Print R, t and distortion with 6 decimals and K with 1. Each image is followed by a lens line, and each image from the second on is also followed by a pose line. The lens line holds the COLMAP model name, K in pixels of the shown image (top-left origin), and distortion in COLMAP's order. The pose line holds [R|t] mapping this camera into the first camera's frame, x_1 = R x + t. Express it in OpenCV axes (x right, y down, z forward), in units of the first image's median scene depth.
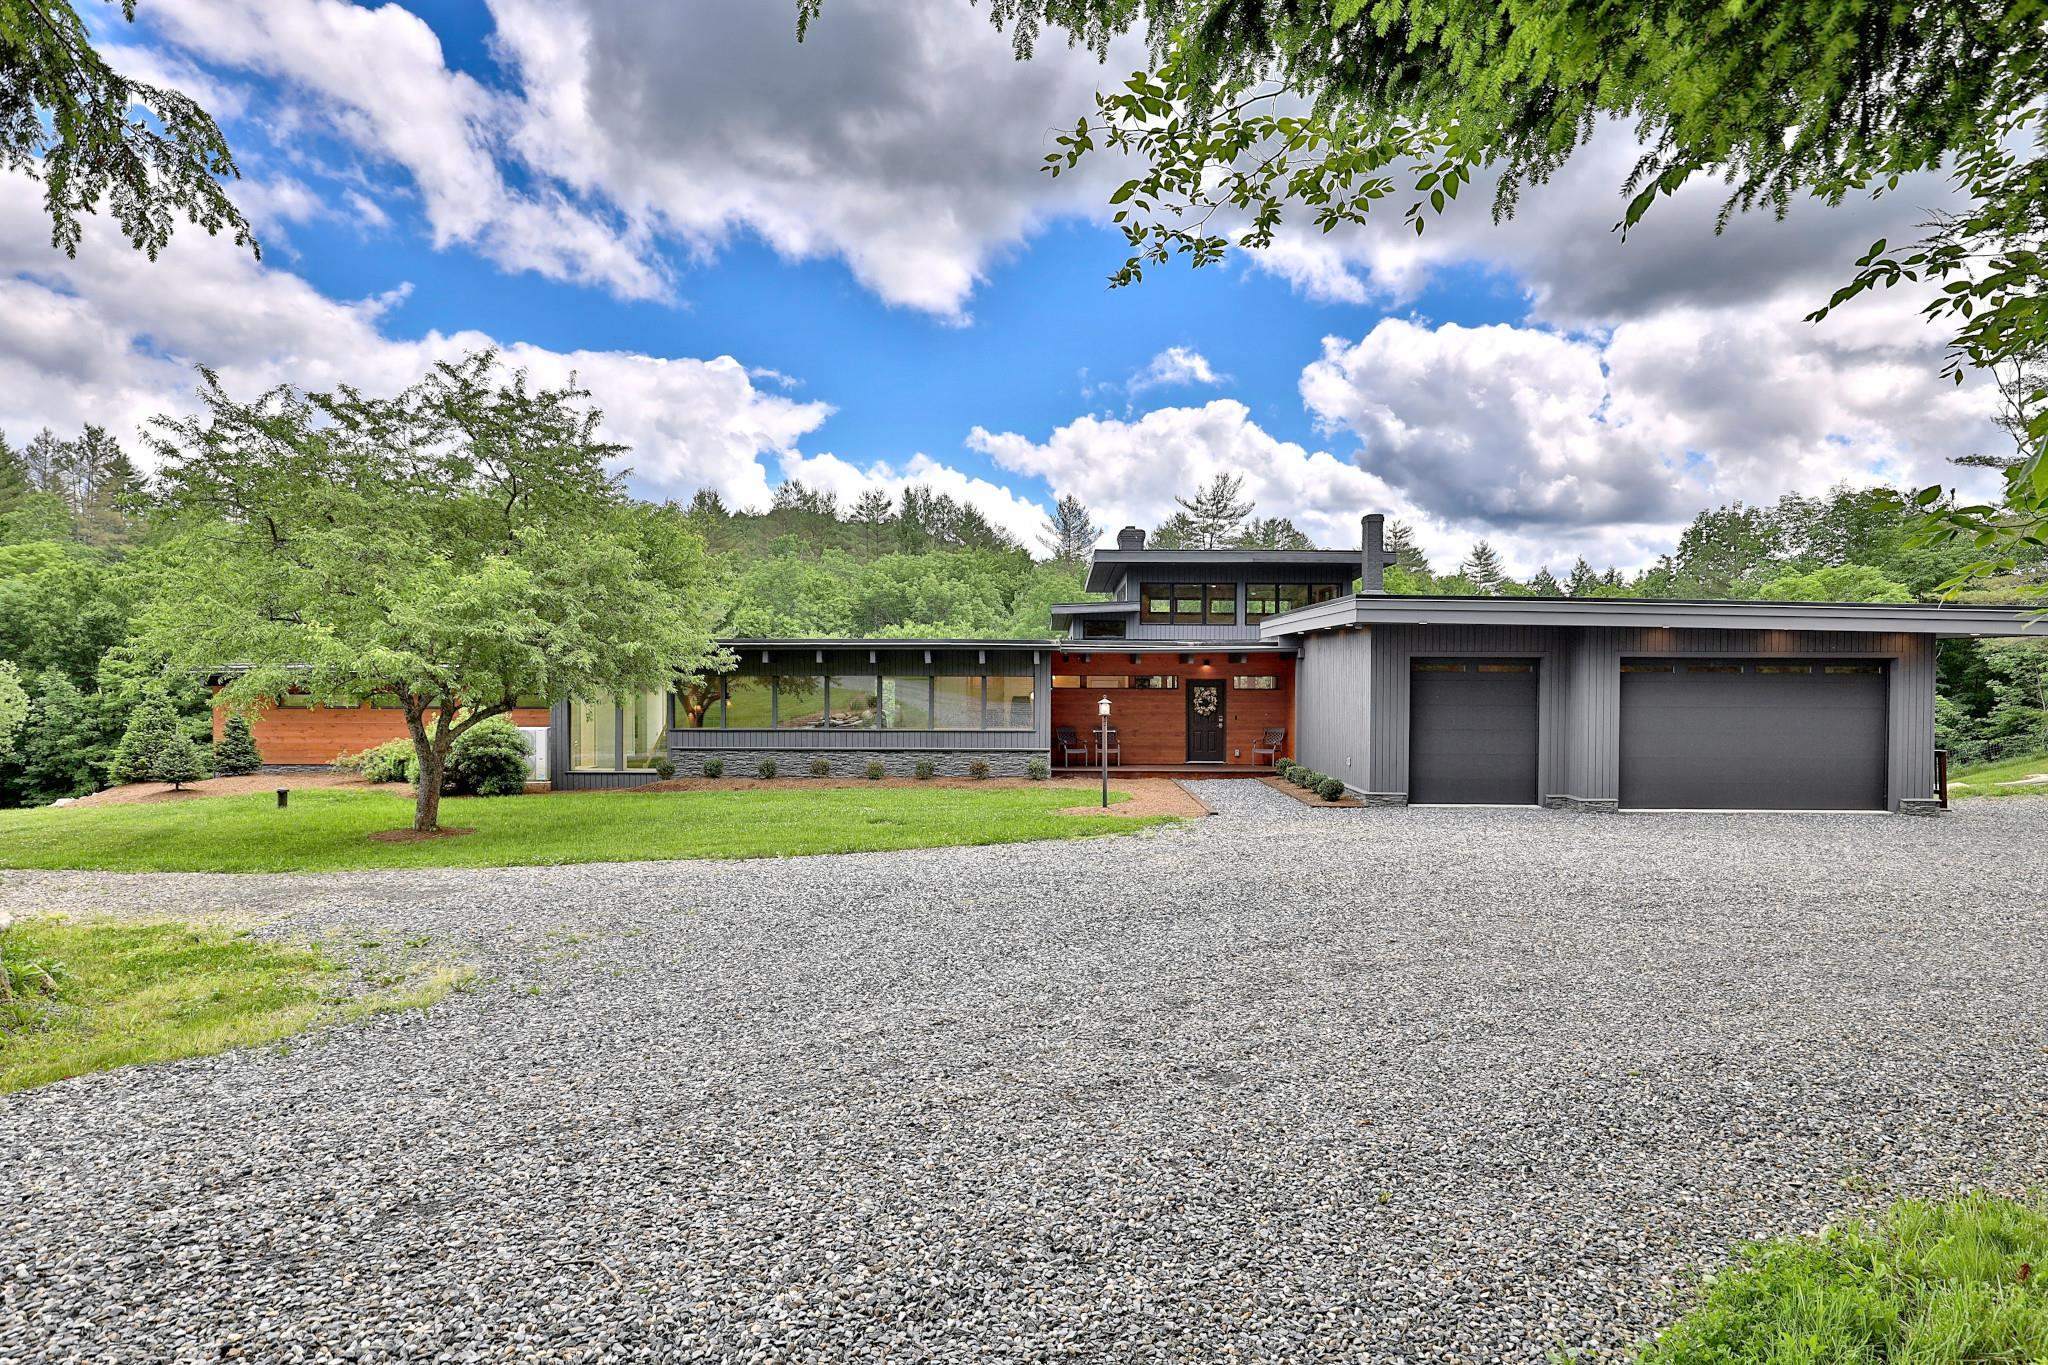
lens RADIAL K [[1140.6, 0, 1025.3], [0, 1140.6, 686.2], [0, 0, 1]] dist [-0.001341, -0.000018]
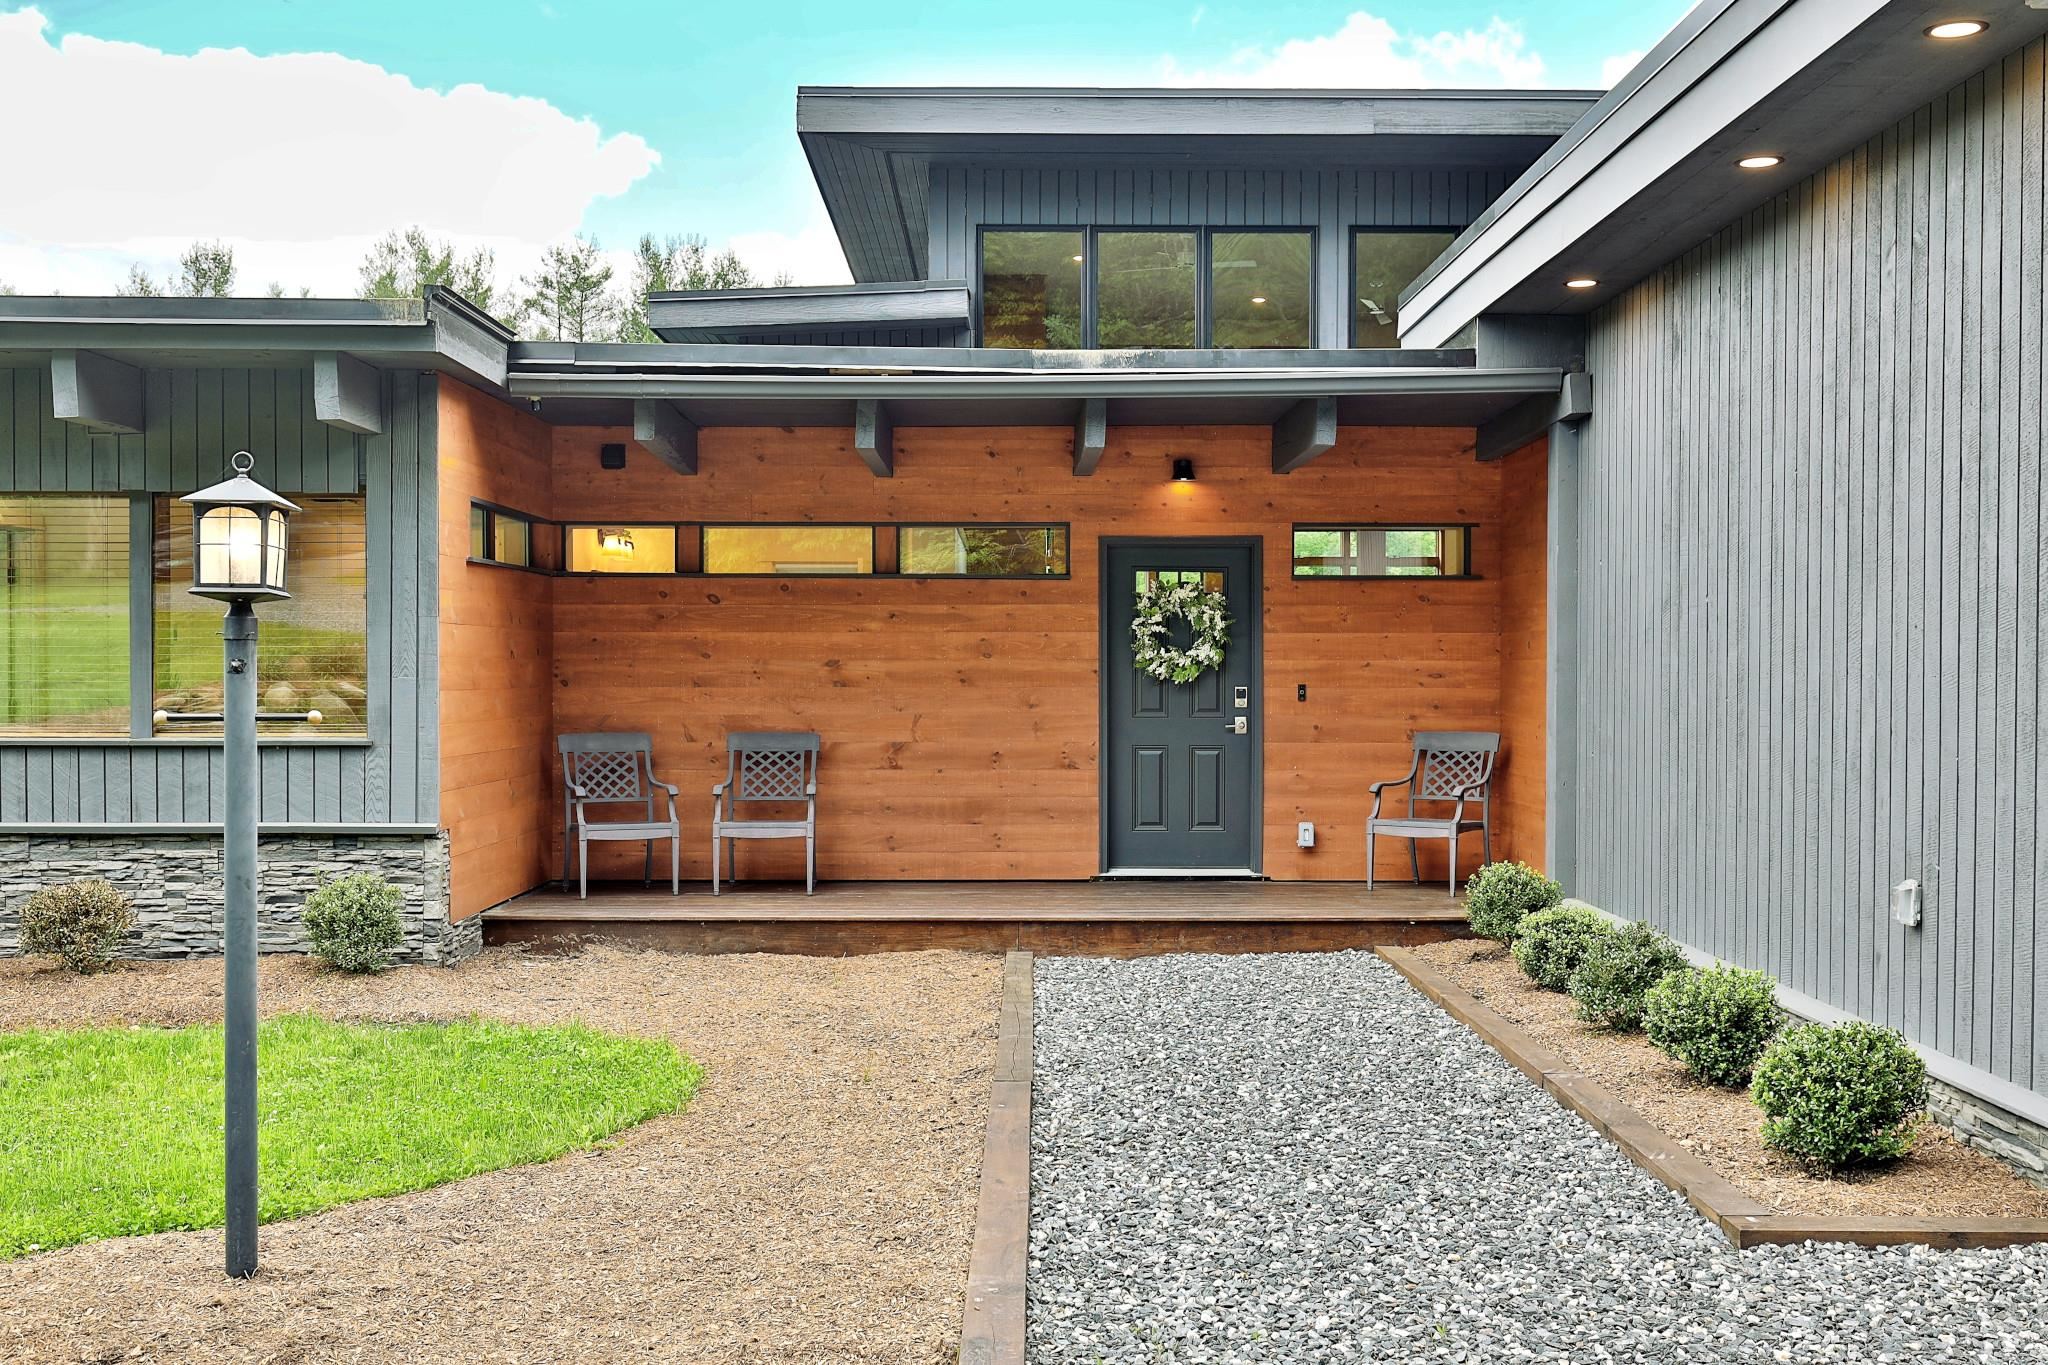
lens RADIAL K [[2052.9, 0, 1023.5], [0, 2052.9, 683.1], [0, 0, 1]] dist [0.013066, 0.000000]
pose [[0.999877, -0.001697, 0.015621, 0.117438], [0.001759, 0.999991, -0.003945, 0.027096], [-0.015614, 0.003972, 0.999870, 0.555886]]
